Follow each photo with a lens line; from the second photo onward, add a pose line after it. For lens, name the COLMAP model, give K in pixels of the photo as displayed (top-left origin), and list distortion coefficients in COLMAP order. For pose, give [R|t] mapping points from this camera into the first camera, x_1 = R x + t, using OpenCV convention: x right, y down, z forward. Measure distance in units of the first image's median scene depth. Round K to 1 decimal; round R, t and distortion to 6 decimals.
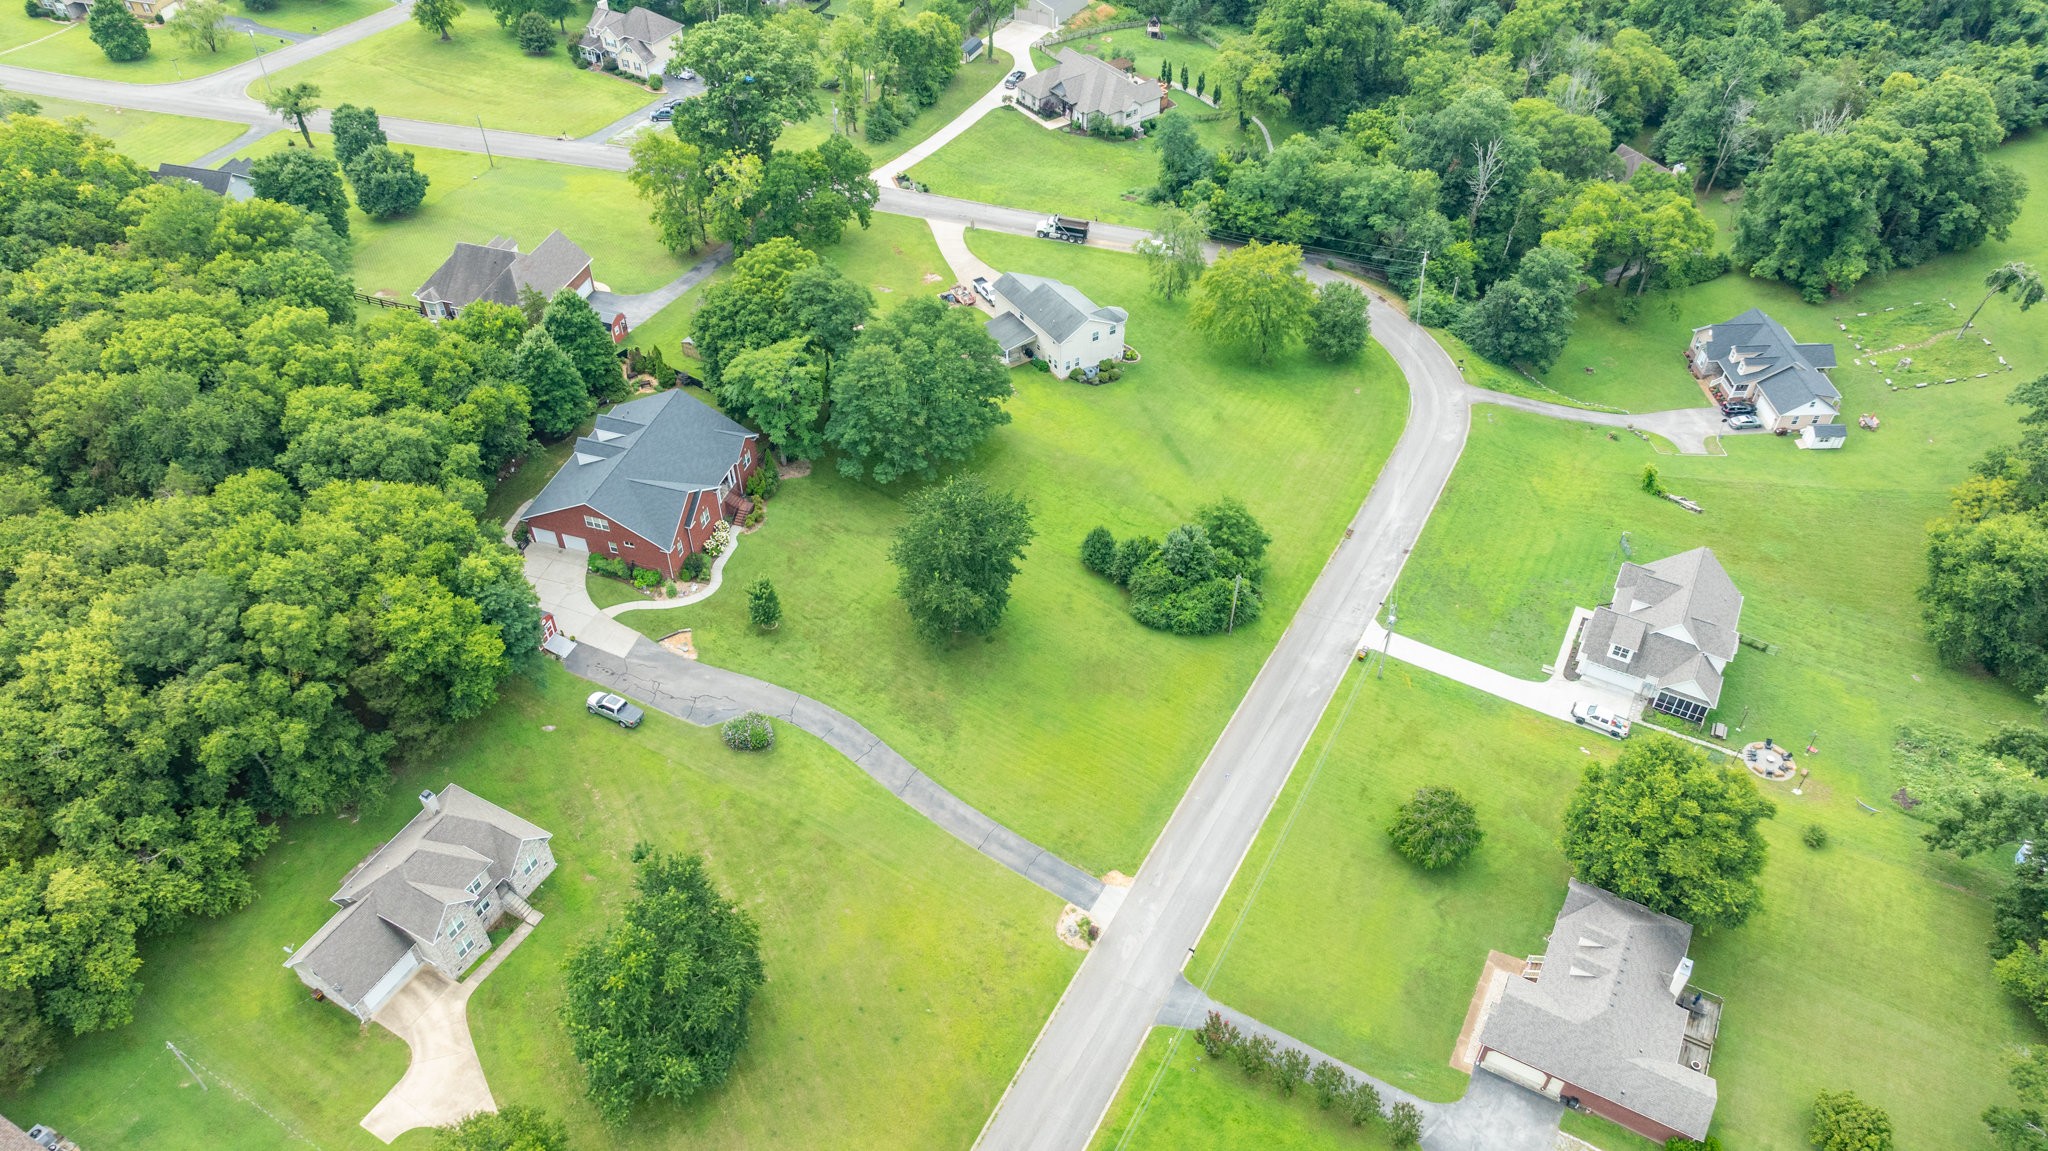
lens RADIAL K [[1430.8, 0, 1029.3], [0, 1430.8, 577.9], [0, 0, 1]] dist [-0.006780, 0.001220]
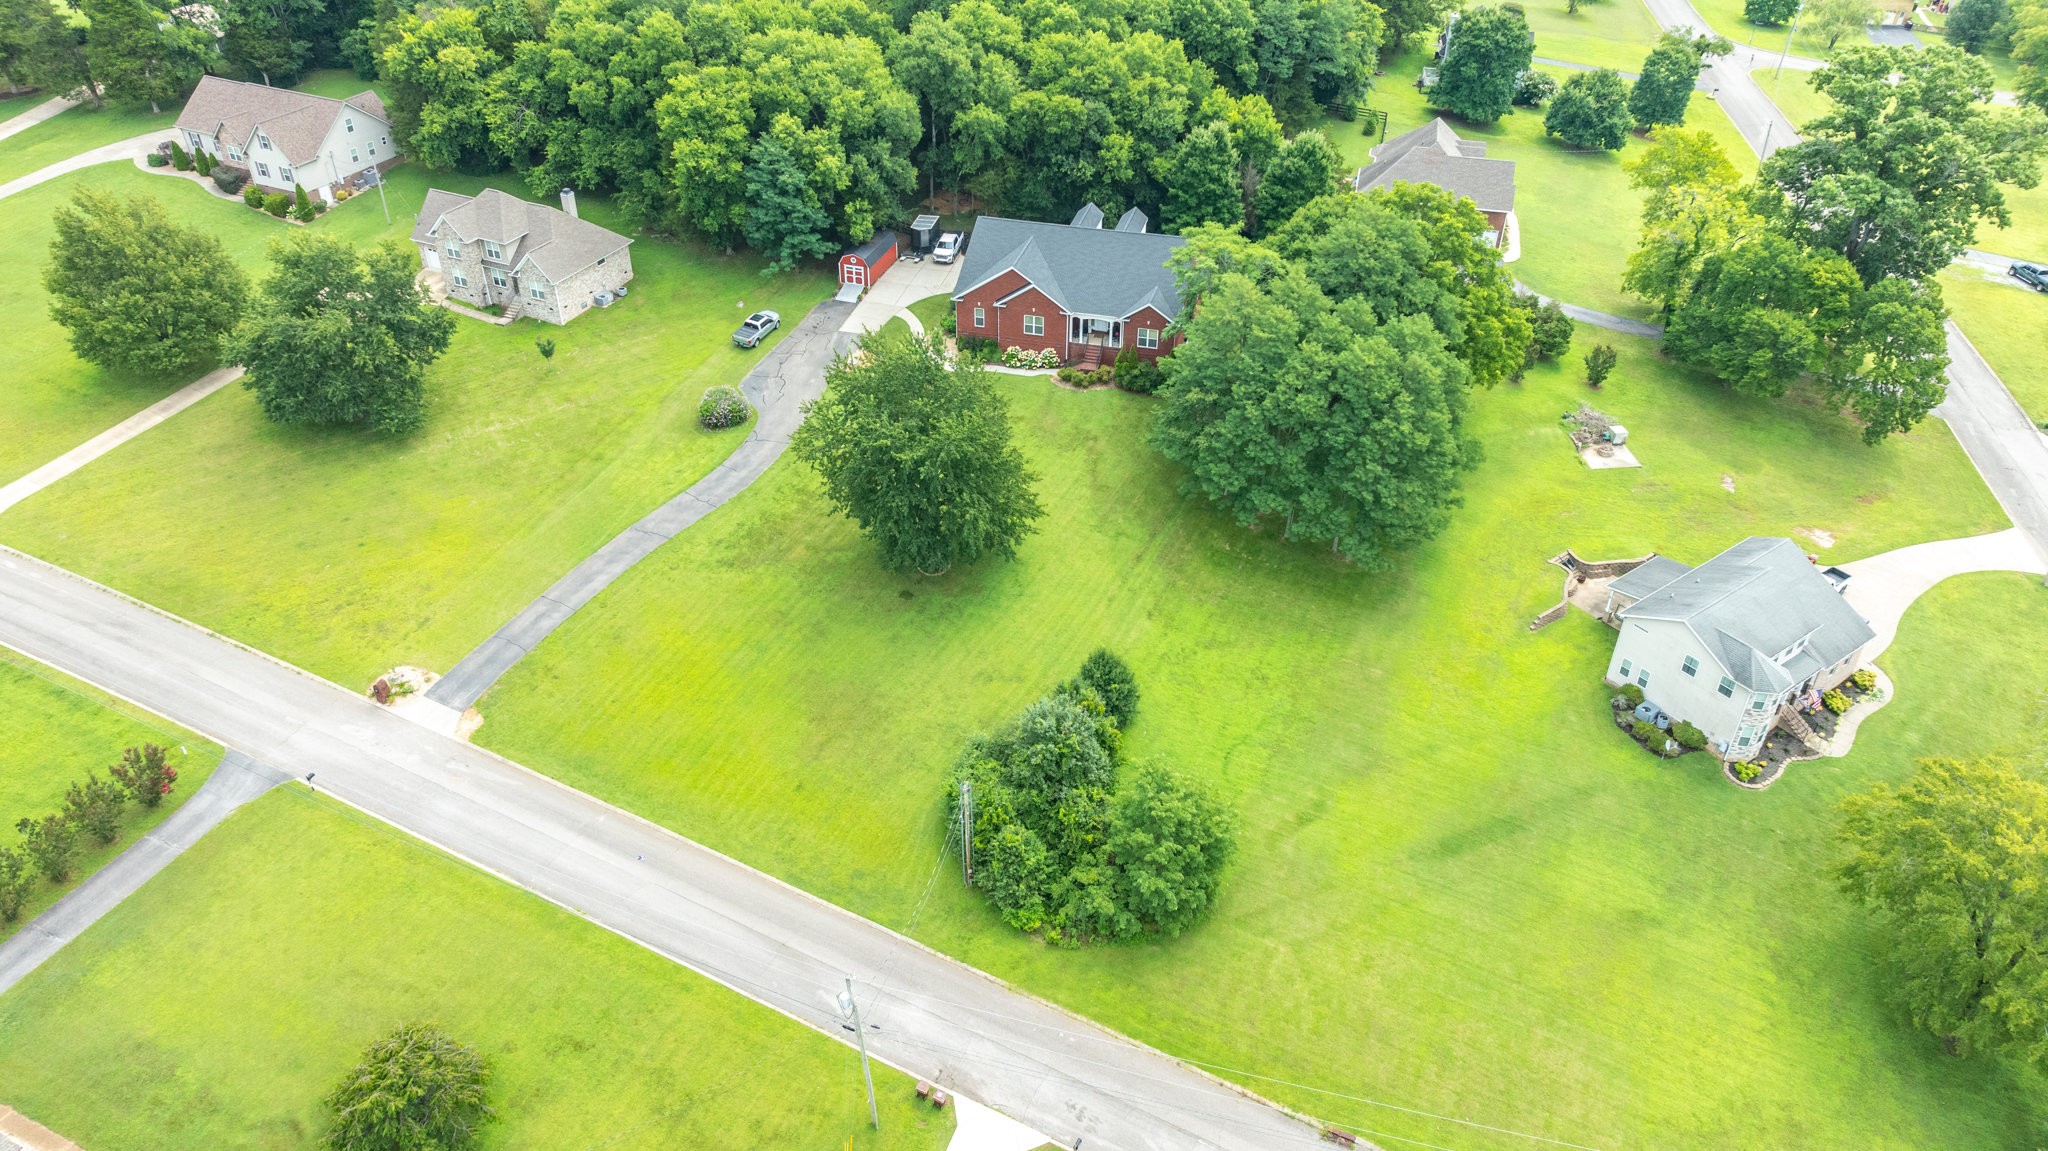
lens RADIAL K [[1440.8, 0, 1032.4], [0, 1440.8, 575.0], [0, 0, 1]] dist [-0.027499, 0.051257]
pose [[0.055579, 0.577194, -0.814714, 0.554128], [-0.693681, 0.609209, 0.384279, -0.281576], [0.718135, 0.543793, 0.434248, 0.732004]]
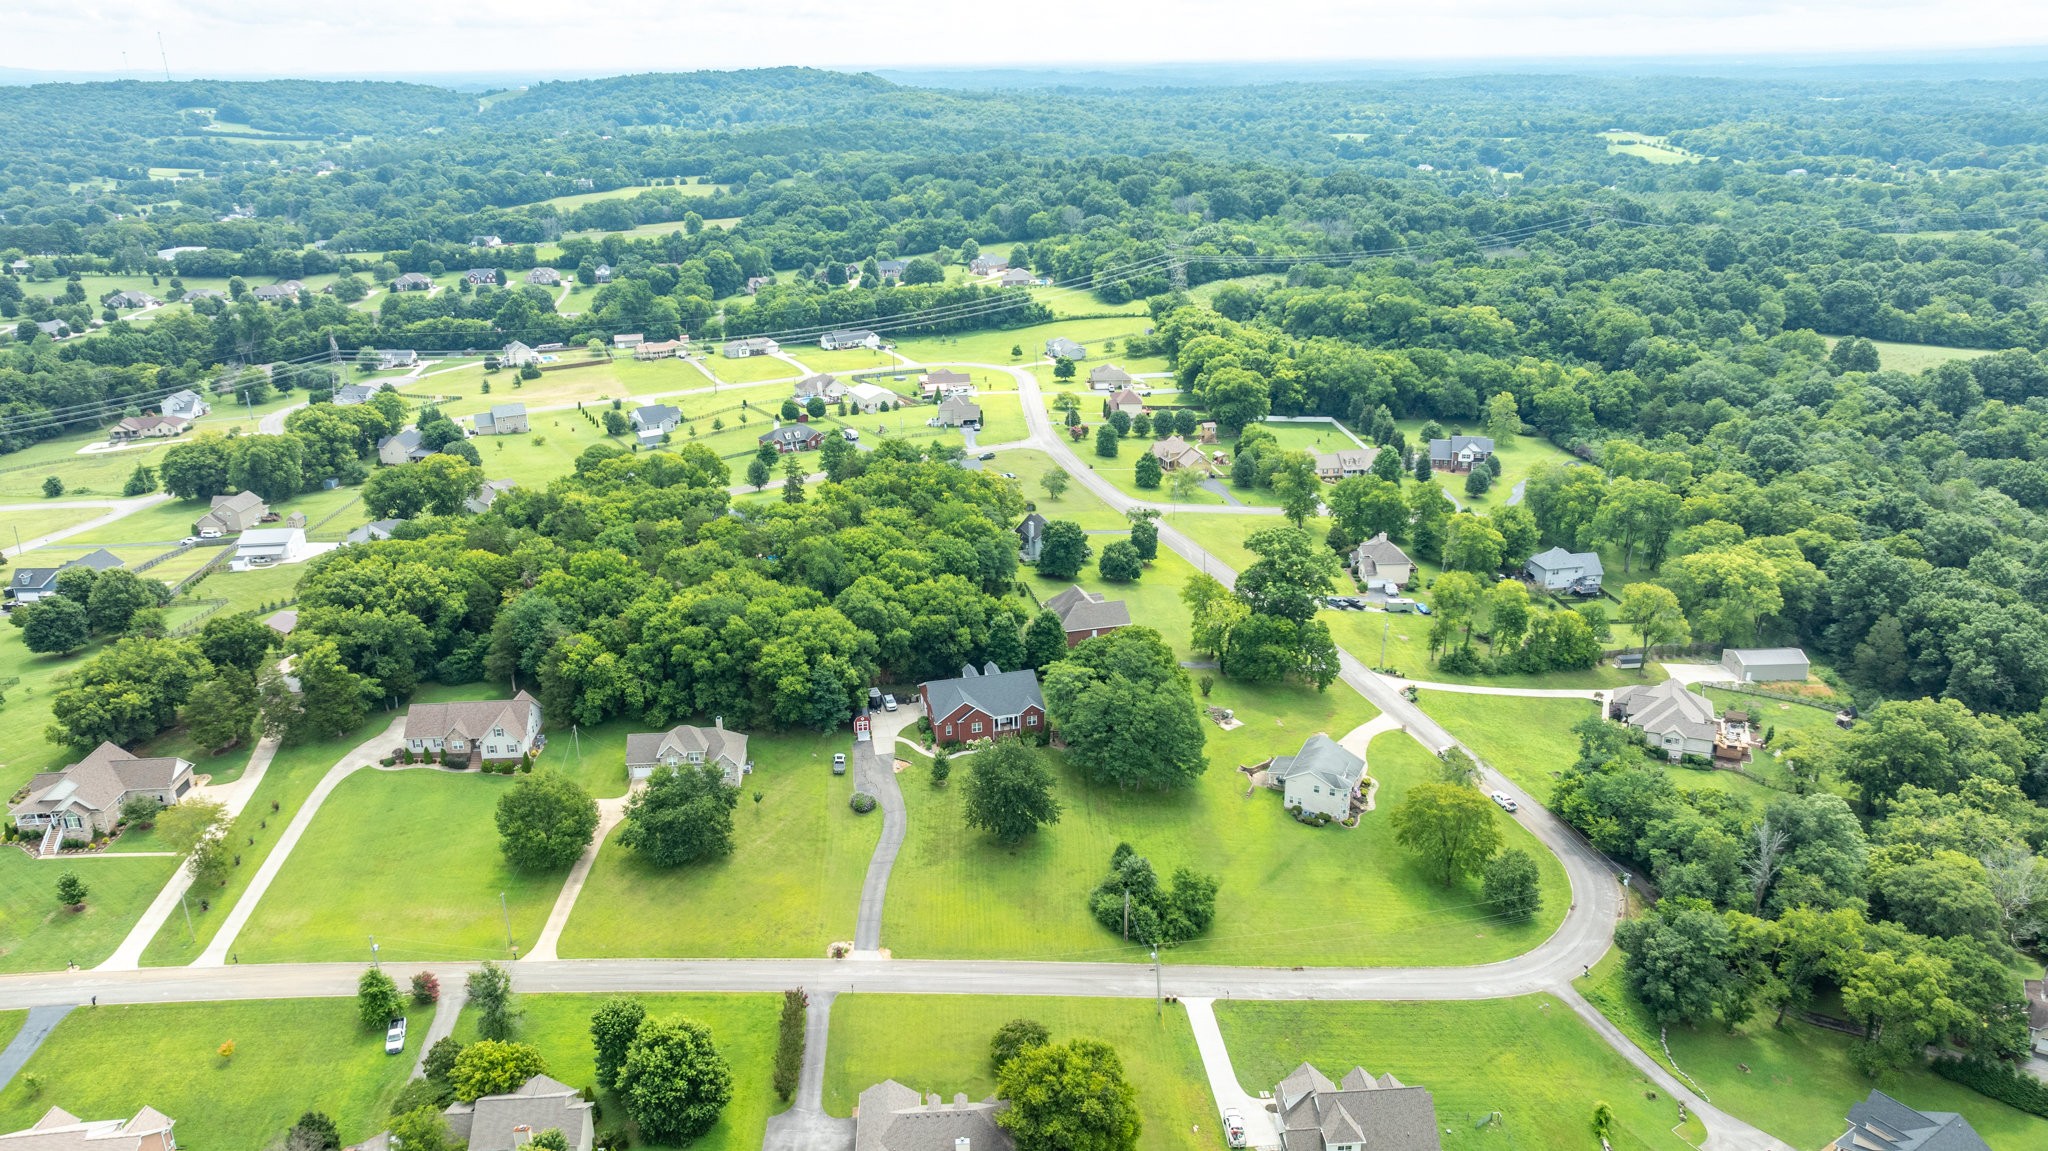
lens RADIAL K [[1440.8, 0, 1032.4], [0, 1440.8, 575.0], [0, 0, 1]] dist [-0.027499, 0.051257]
pose [[0.530824, 0.284427, -0.798327, 1.144006], [-0.575068, 0.812827, -0.092782, -0.069824], [0.622513, 0.508343, 0.595034, -0.065912]]
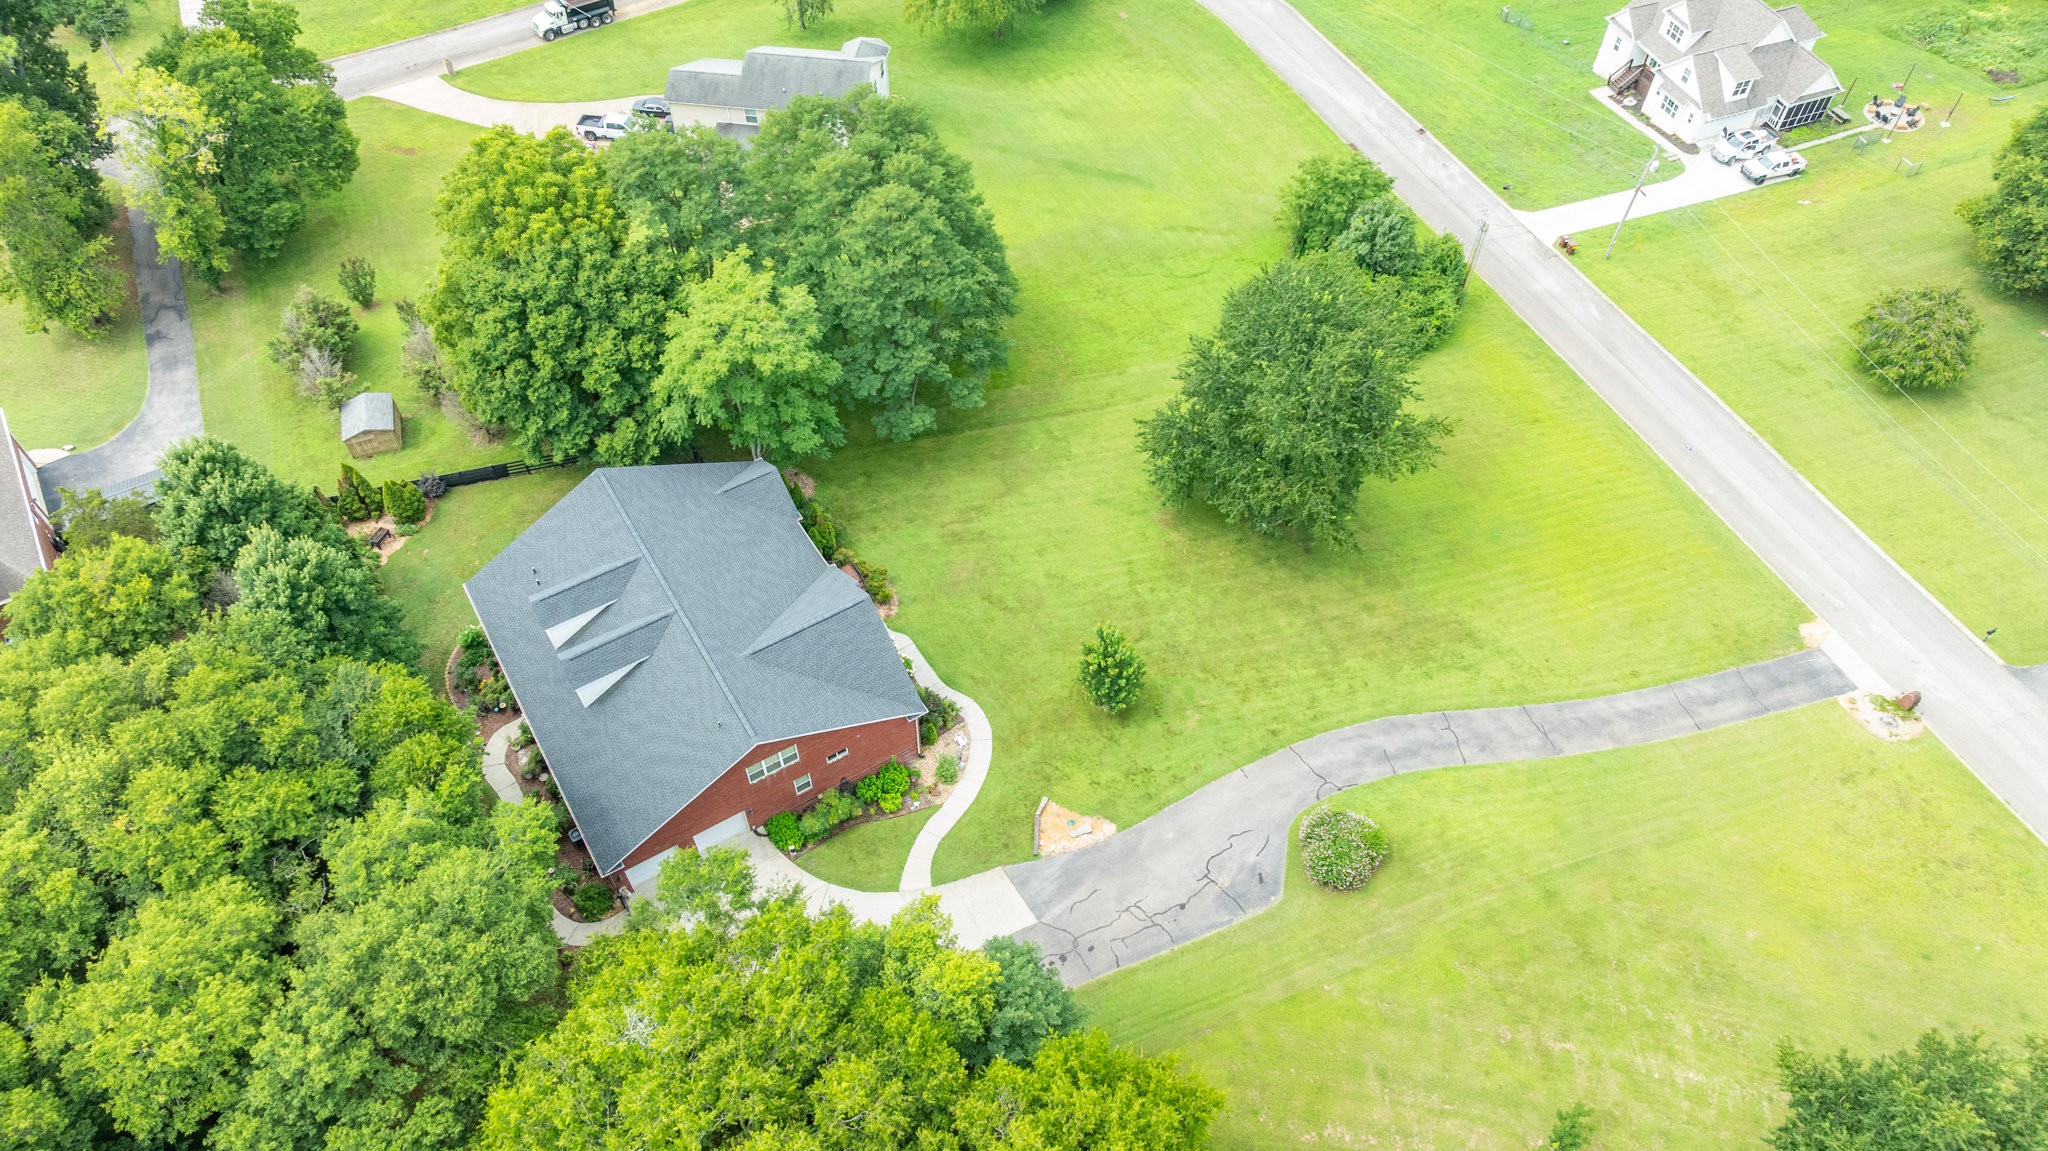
lens RADIAL K [[1440.8, 0, 1032.4], [0, 1440.8, 575.0], [0, 0, 1]] dist [-0.027499, 0.051257]
pose [[0.655311, -0.592212, 0.468884, -0.427768], [0.518973, 0.804026, 0.290189, -0.180397], [-0.548848, 0.053174, 0.834229, 0.544582]]
